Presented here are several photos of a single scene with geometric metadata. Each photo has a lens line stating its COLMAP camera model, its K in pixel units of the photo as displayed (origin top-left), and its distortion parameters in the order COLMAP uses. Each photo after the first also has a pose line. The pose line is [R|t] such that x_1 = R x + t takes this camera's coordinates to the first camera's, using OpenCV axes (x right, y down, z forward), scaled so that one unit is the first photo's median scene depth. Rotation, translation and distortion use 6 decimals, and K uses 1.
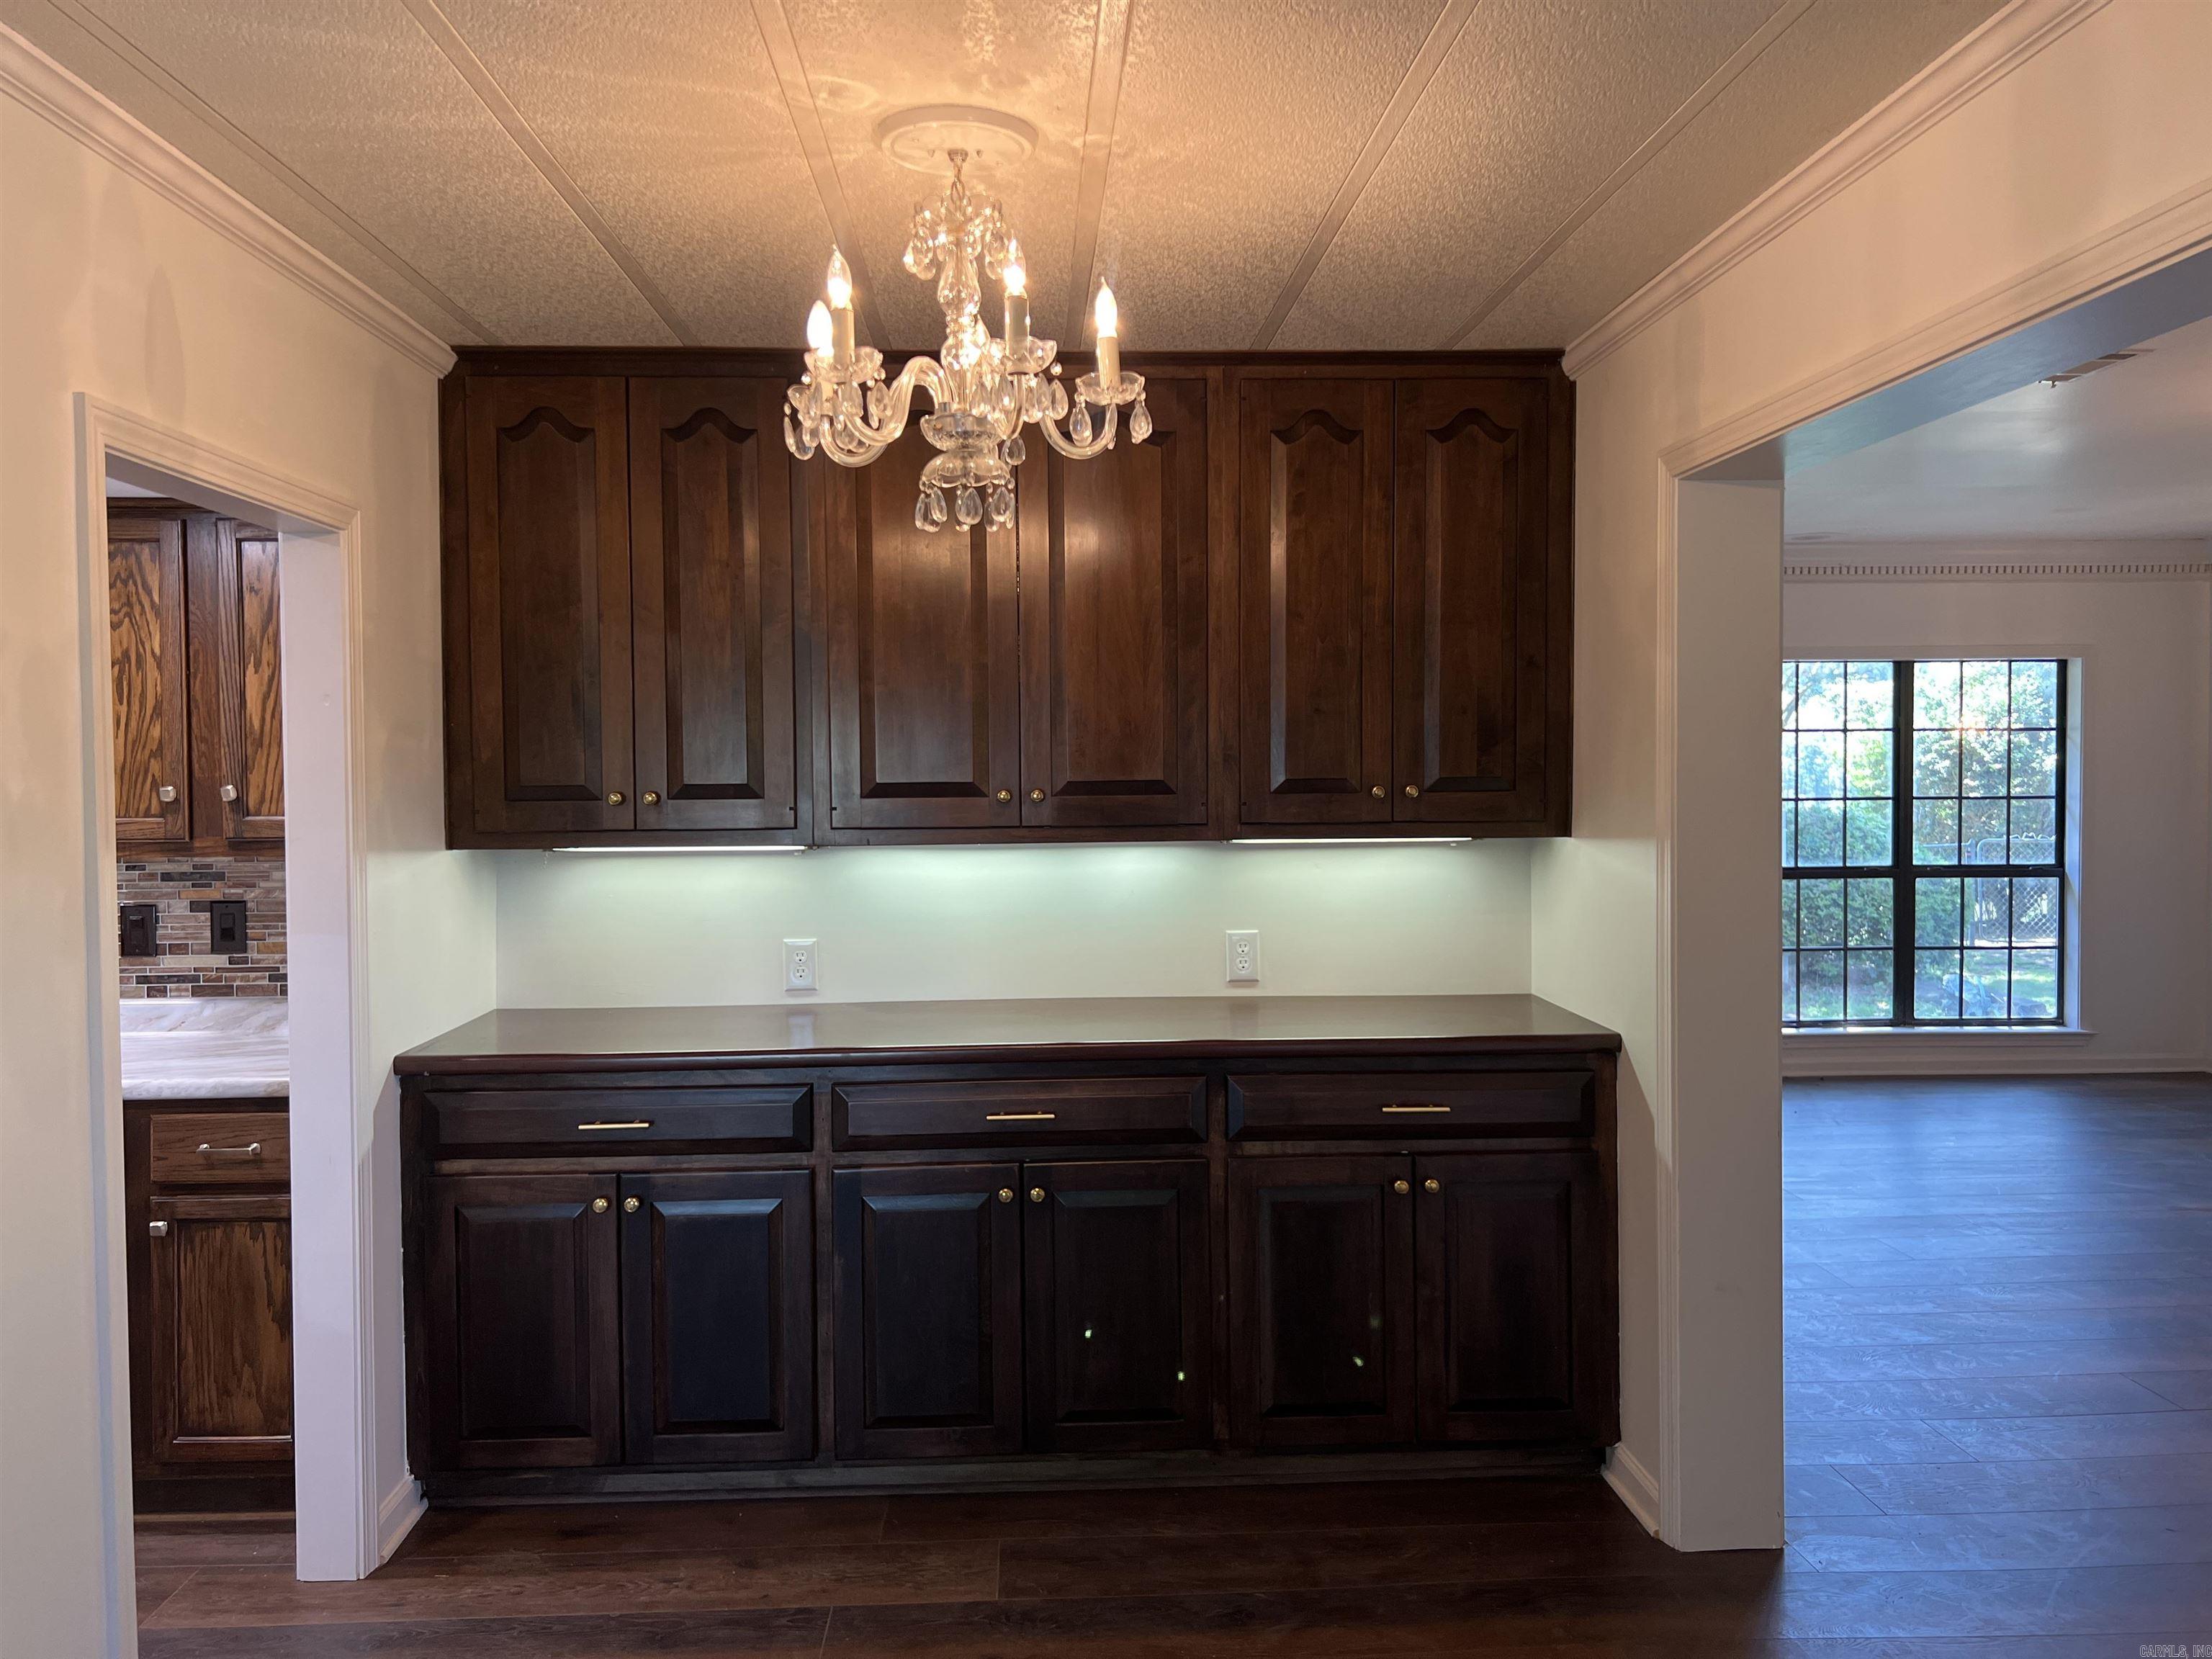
lens RADIAL K [[1689.8, 0, 1096.8], [0, 1689.8, 823.6], [0, 0, 1]] dist [0.108665, -0.125442]
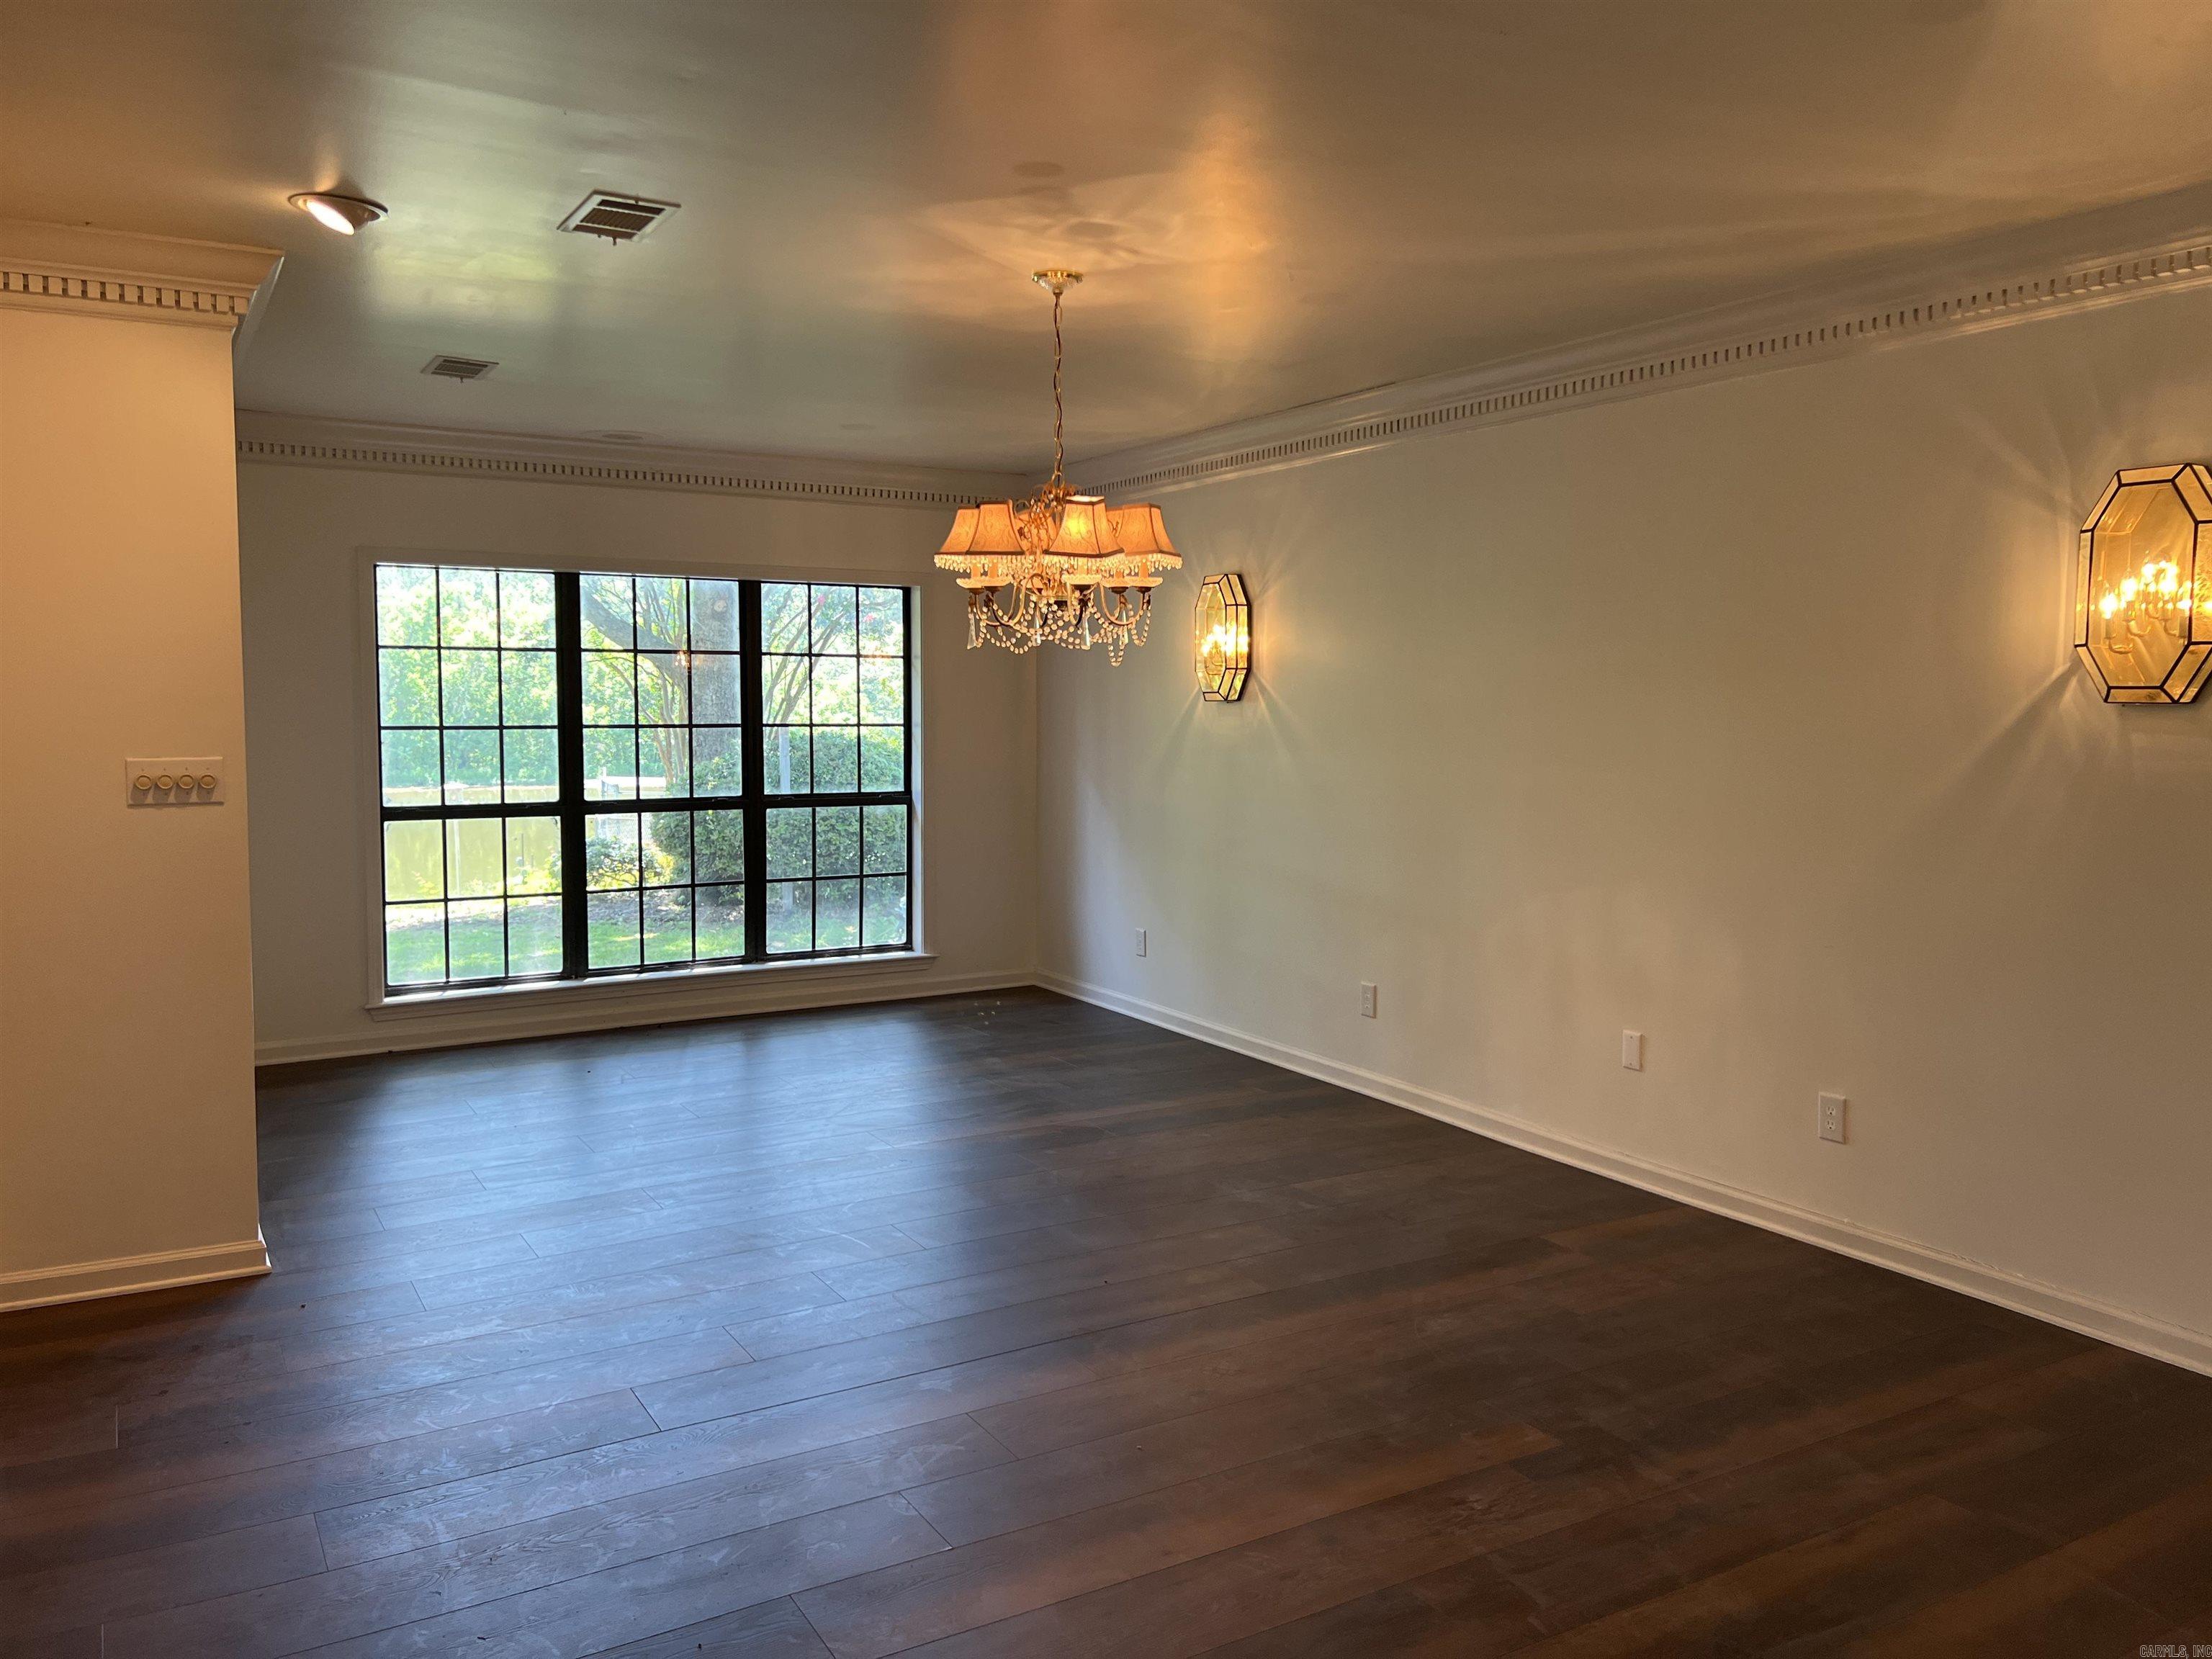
lens RADIAL K [[1689.8, 0, 1096.8], [0, 1689.8, 823.6], [0, 0, 1]] dist [0.108665, -0.125442]
pose [[0.893592, -0.027096, 0.448062, 0.215515], [0.007220, 0.998915, 0.046009, -0.002319], [-0.448822, -0.037878, 0.892818, 0.068367]]
